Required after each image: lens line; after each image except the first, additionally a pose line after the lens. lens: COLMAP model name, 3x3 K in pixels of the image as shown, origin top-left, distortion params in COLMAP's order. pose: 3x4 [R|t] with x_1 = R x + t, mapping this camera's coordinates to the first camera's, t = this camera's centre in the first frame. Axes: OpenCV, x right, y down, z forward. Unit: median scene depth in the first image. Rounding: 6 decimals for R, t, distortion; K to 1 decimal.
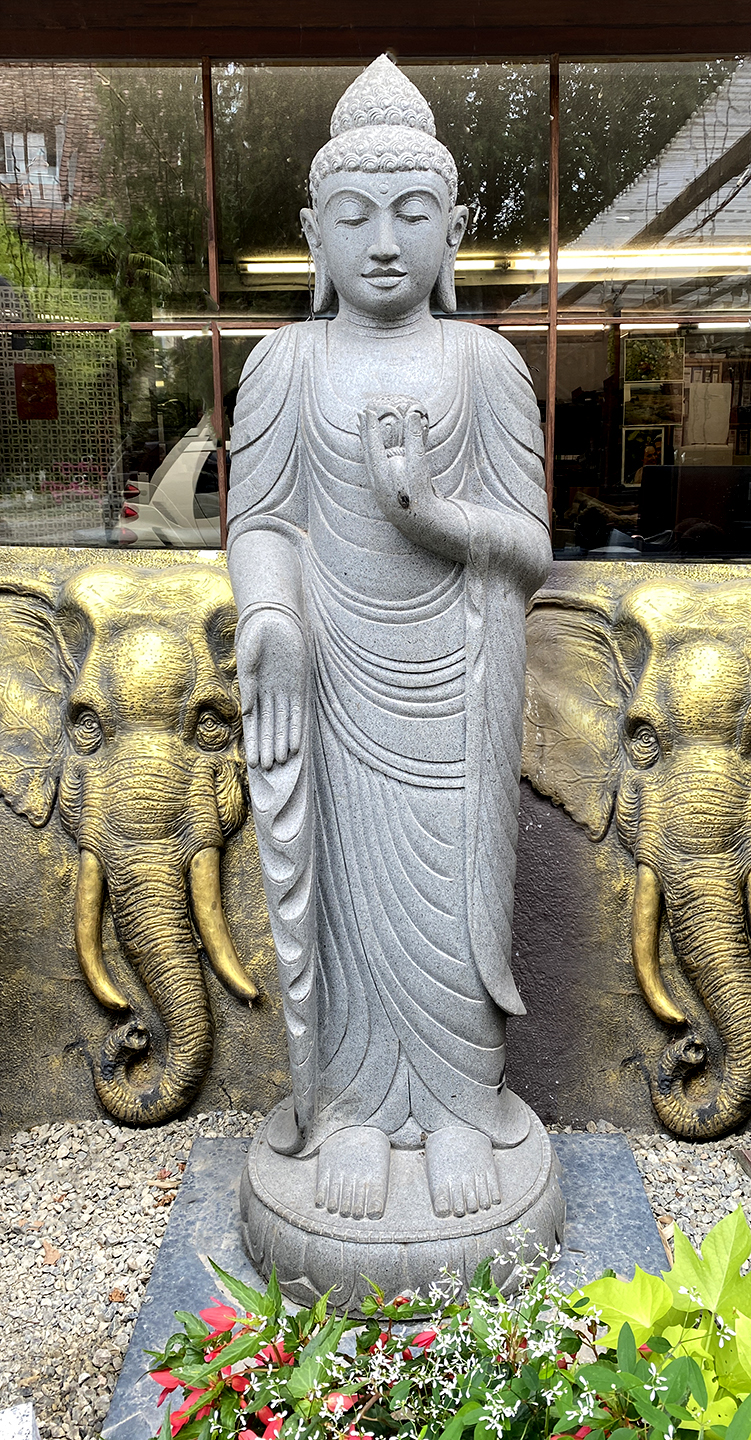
lens RADIAL K [[1058.2, 0, 384.9], [0, 1058.2, 720.2], [0, 0, 1]] dist [-0.008269, -0.002960]
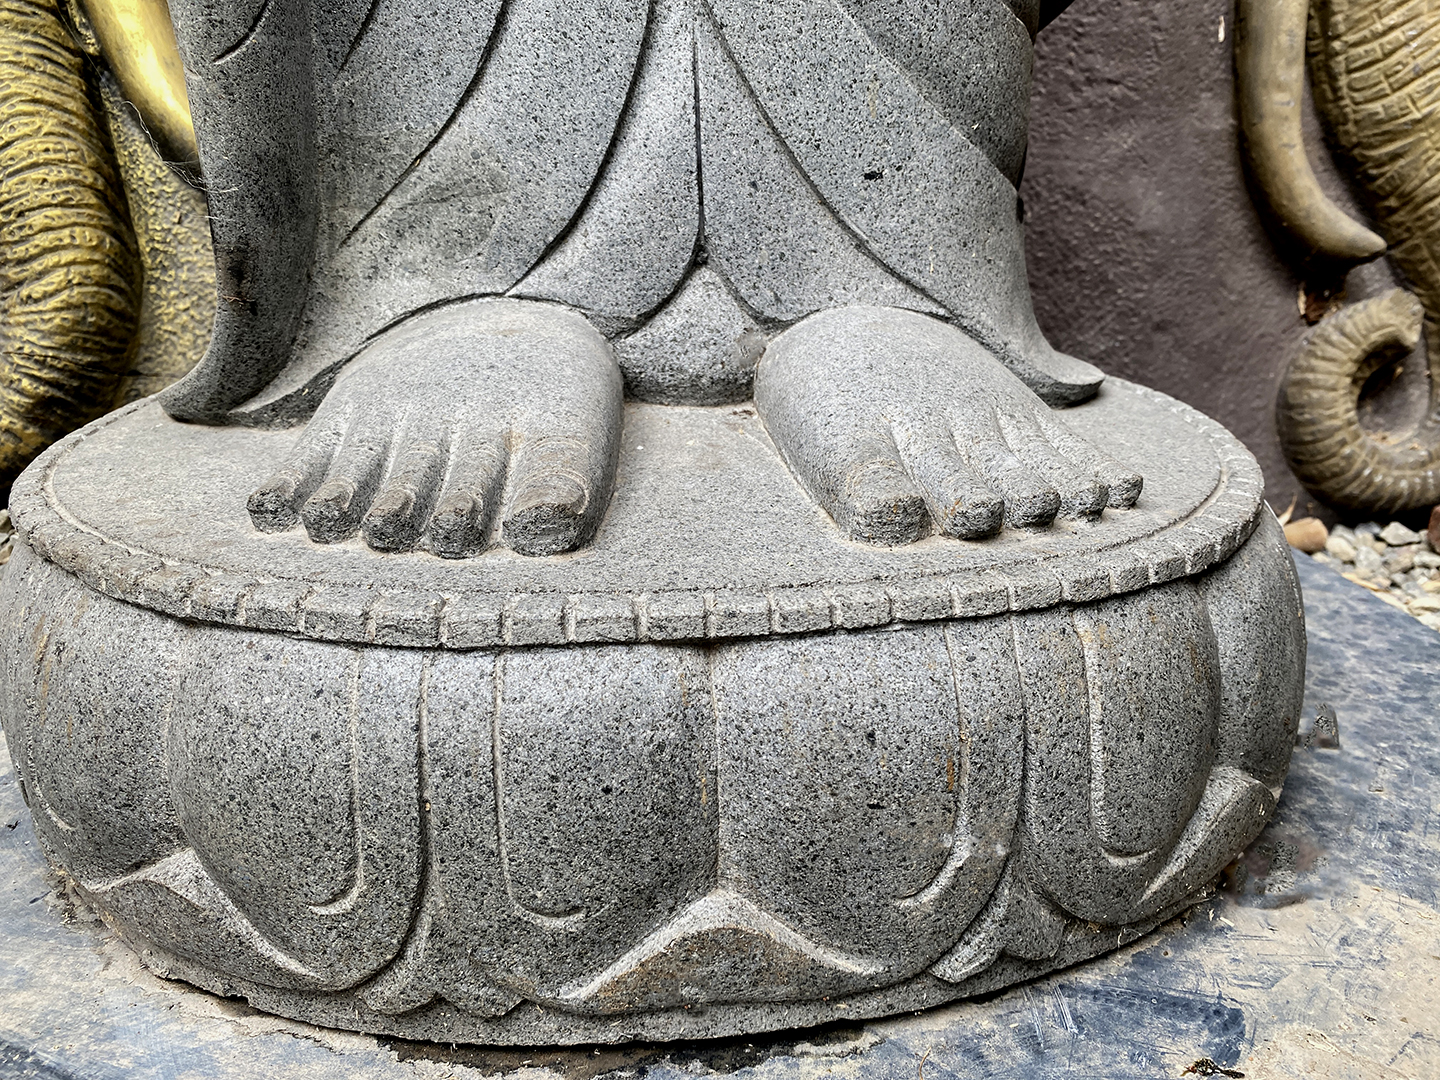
lens RADIAL K [[1101.7, 0, 712.2], [0, 1101.7, 541.5], [0, 0, 1]] dist [0.000894, 0.001038]
pose [[0.995747, -0.006910, 0.091874, 0.001959], [-0.008639, 0.985788, 0.167770, 0.396764], [-0.091727, -0.167850, 0.981536, 0.728672]]
